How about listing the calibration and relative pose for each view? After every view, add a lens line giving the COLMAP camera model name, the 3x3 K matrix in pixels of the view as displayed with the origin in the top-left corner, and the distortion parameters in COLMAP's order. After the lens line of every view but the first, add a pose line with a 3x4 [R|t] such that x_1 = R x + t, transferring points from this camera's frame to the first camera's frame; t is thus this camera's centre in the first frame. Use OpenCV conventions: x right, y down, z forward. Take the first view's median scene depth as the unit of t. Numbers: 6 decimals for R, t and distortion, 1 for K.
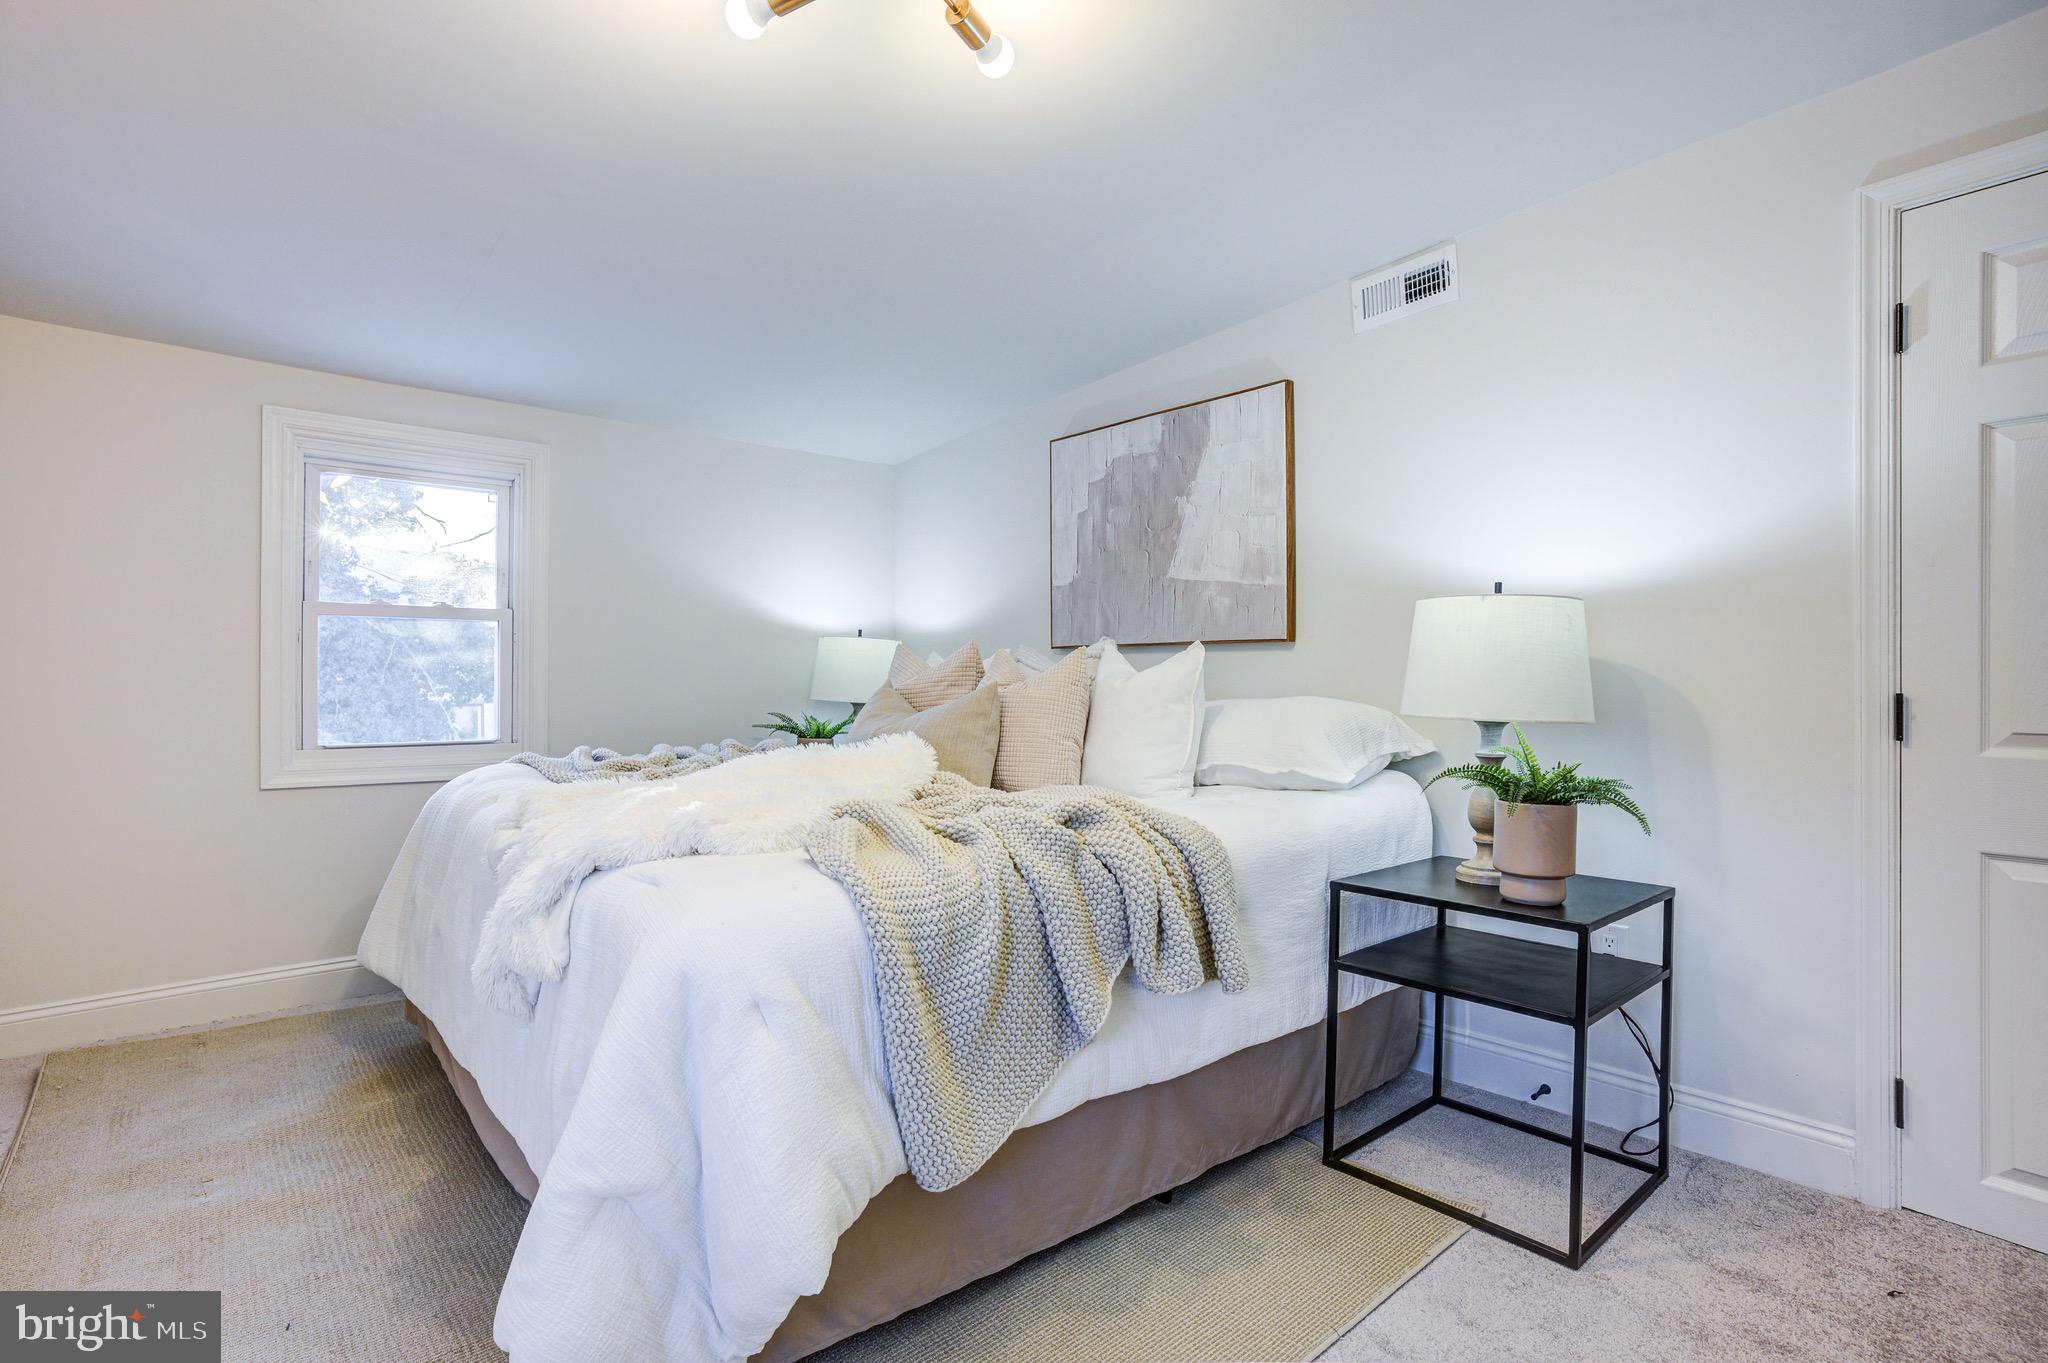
lens RADIAL K [[984.4, 0, 1010.5], [0, 984.4, 682.0], [0, 0, 1]] dist [-0.060549, 0.029914]
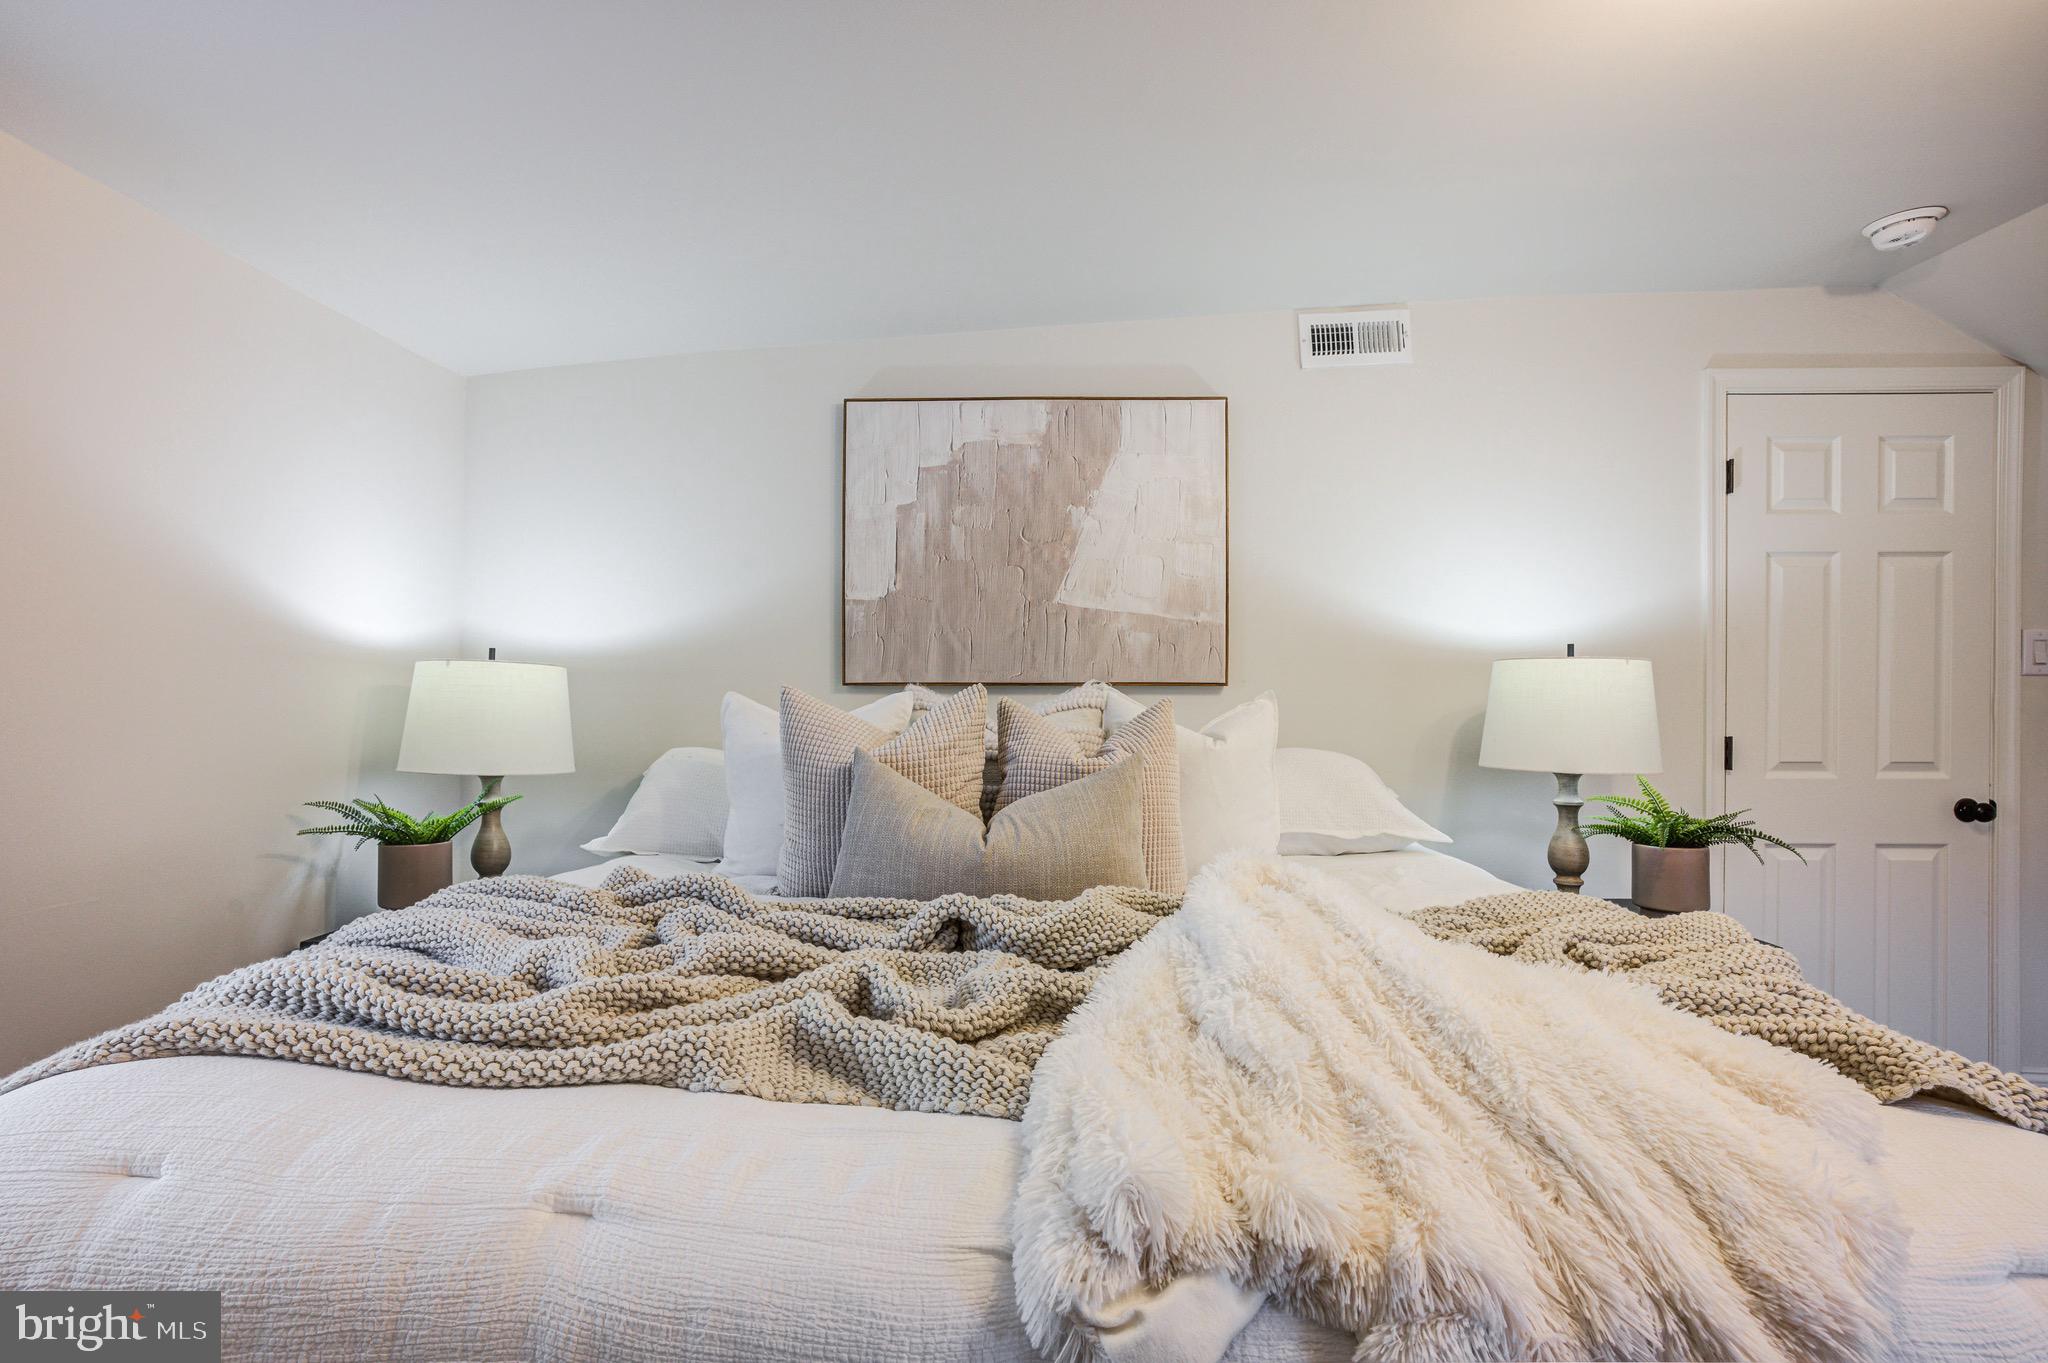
lens RADIAL K [[984.4, 0, 1013.6], [0, 984.4, 690.9], [0, 0, 1]] dist [-0.060549, 0.029914]
pose [[0.667202, -0.013768, 0.744750, -0.481792], [0.003922, 0.999880, 0.014971, -0.046323], [-0.744867, -0.007068, 0.667176, 0.487353]]
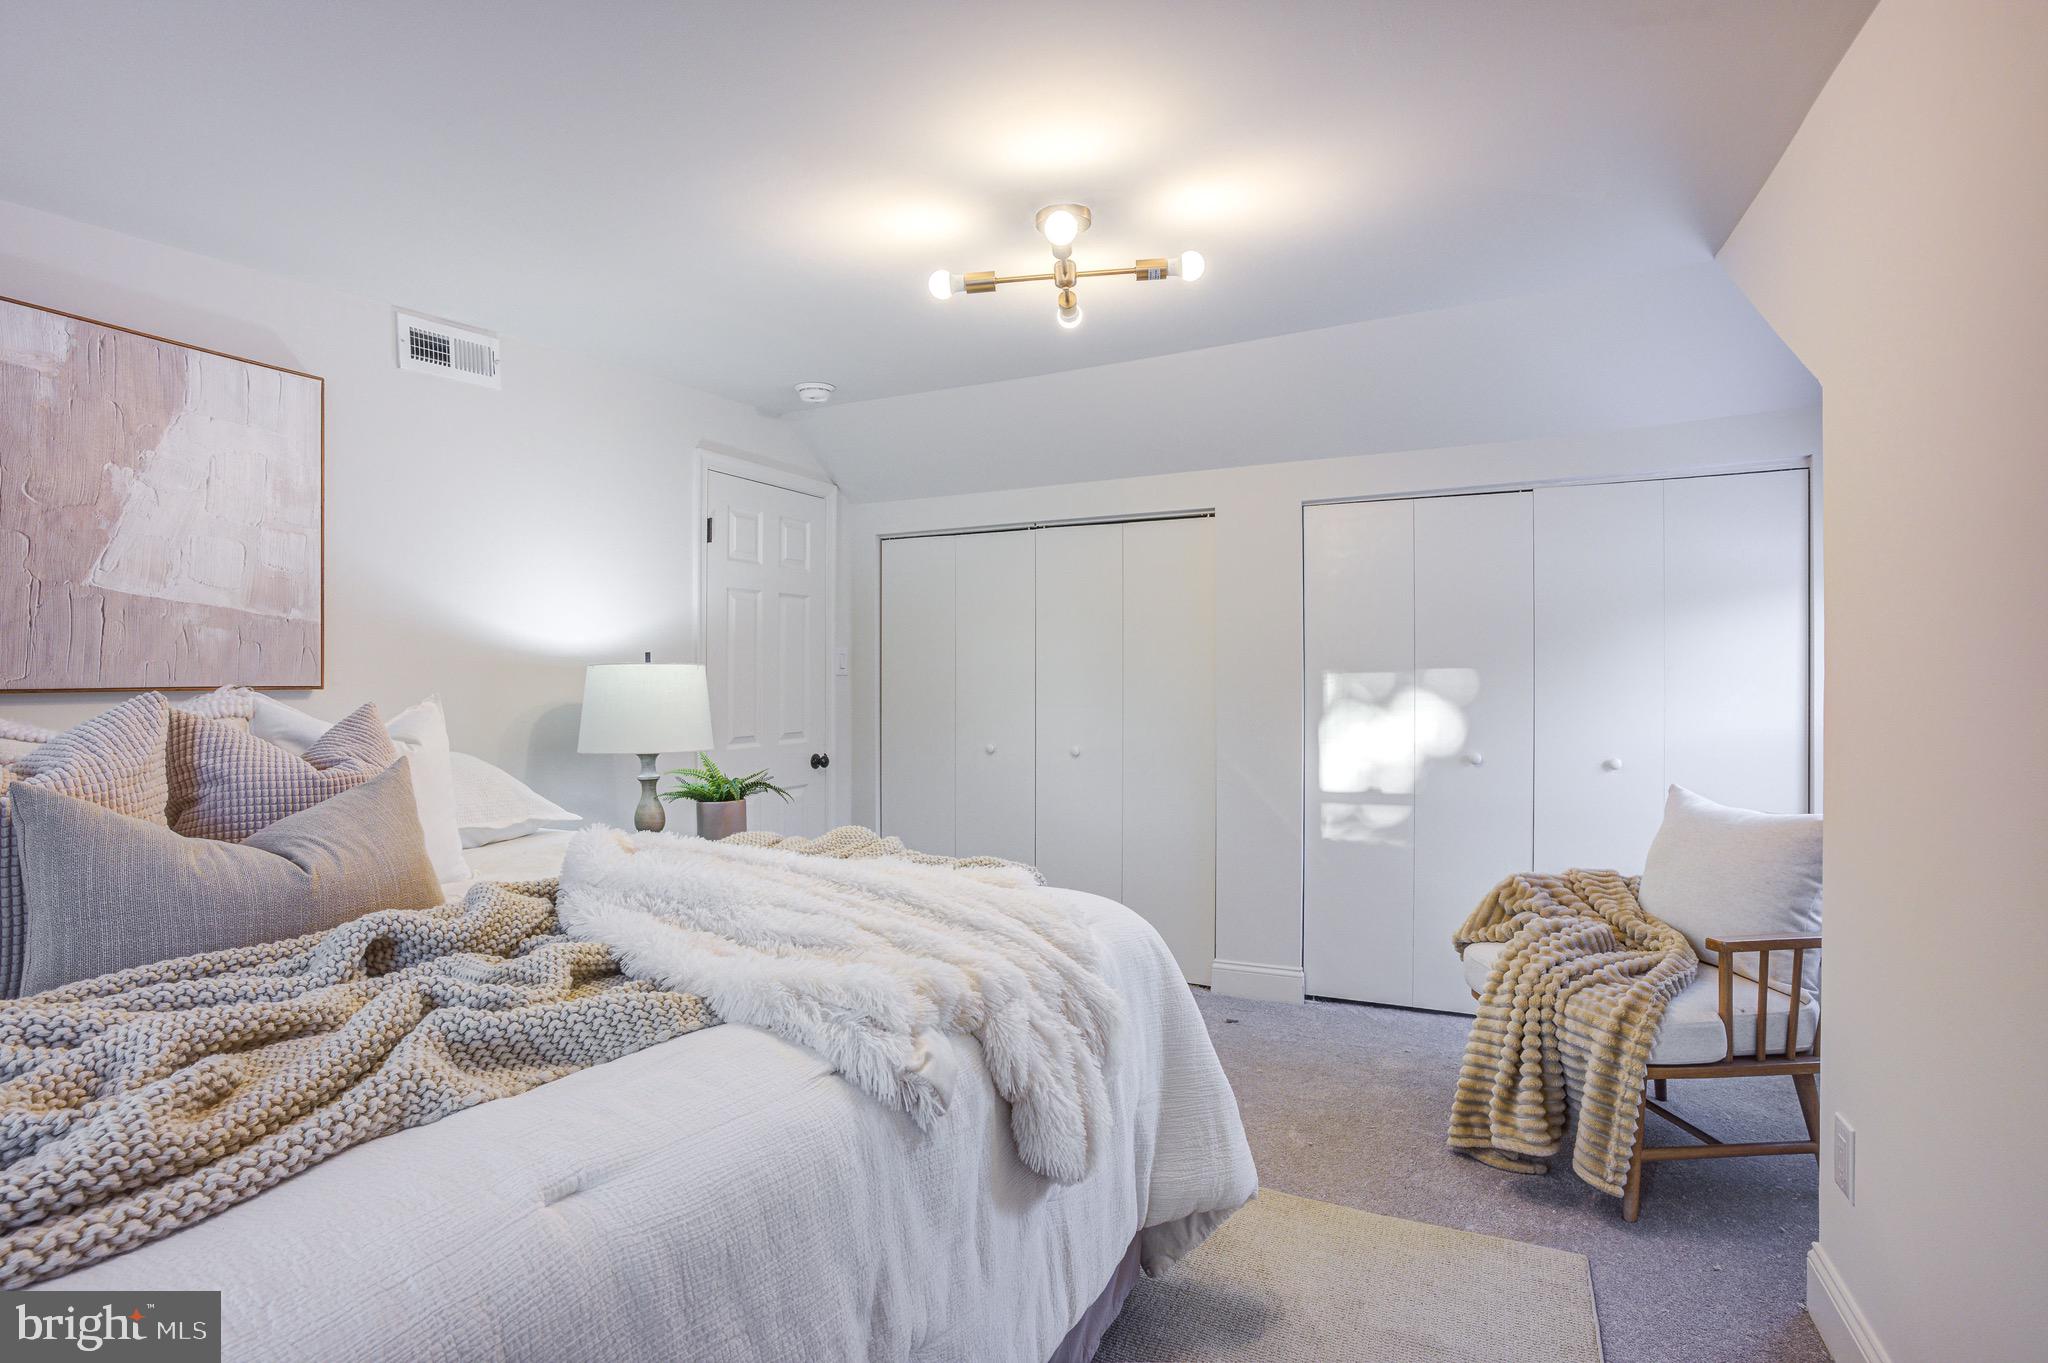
lens RADIAL K [[984.4, 0, 1002.2], [0, 984.4, 679.5], [0, 0, 1]] dist [-0.060549, 0.029914]
pose [[-0.387708, -0.006872, 0.921757, -0.644266], [0.004648, 0.999945, 0.009410, -0.049864], [-0.921770, 0.007932, -0.387655, 0.707752]]
